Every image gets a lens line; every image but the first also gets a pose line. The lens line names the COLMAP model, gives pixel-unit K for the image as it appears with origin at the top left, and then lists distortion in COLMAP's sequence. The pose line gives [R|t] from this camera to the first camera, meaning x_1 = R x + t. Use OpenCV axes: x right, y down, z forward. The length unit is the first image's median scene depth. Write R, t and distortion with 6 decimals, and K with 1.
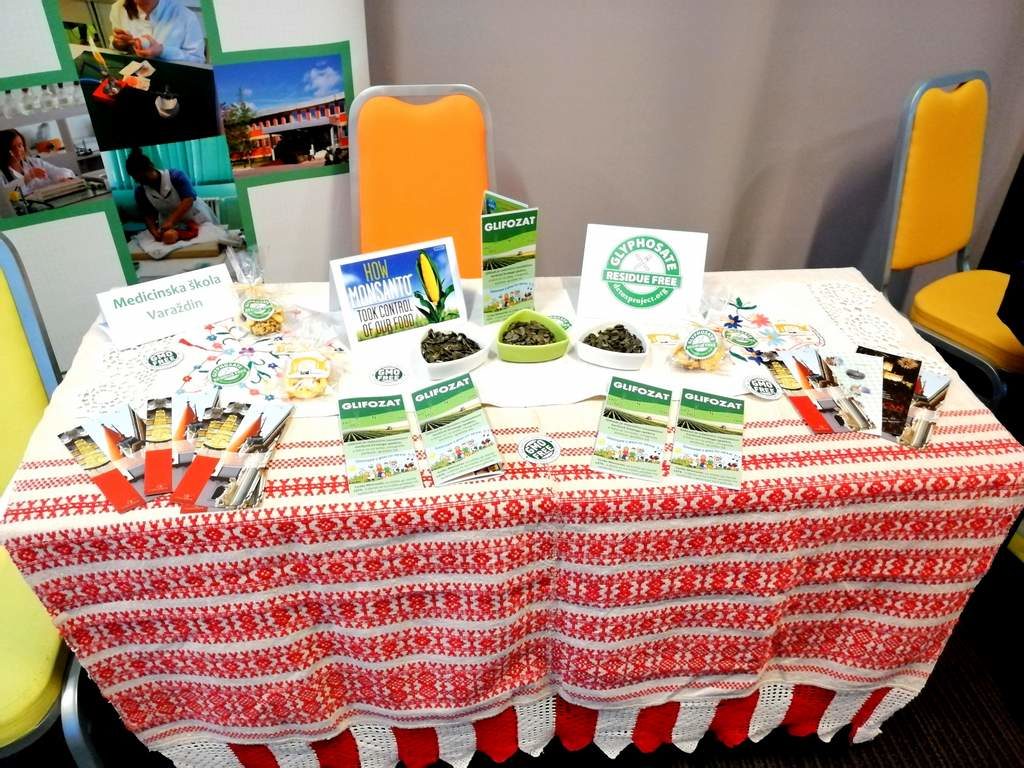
lens RADIAL K [[803.9, 0, 513.6], [0, 803.9, 383.4], [0, 0, 1]] dist [0.003076, -0.008553]
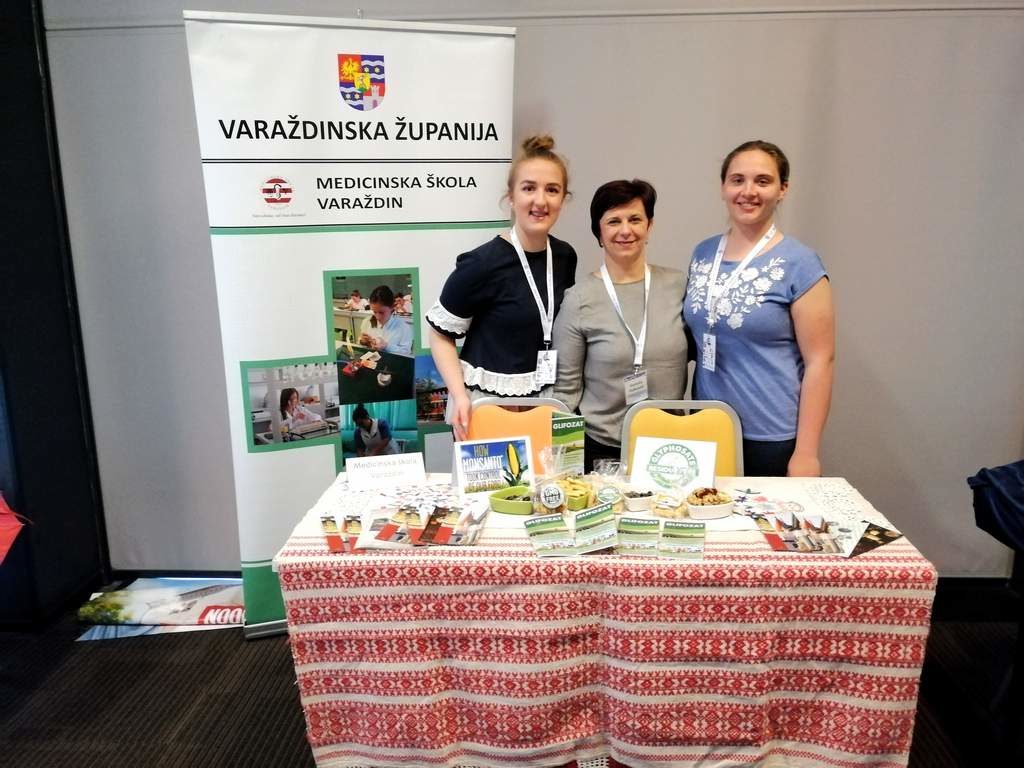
lens RADIAL K [[803.9, 0, 512.5], [0, 803.9, 384.6], [0, 0, 1]] dist [0.003076, -0.008553]
pose [[0.983033, 0.000172, -0.183430, 0.154791], [-0.076210, 0.909990, -0.407565, 0.415376], [0.166850, 0.414629, 0.894563, -0.527704]]
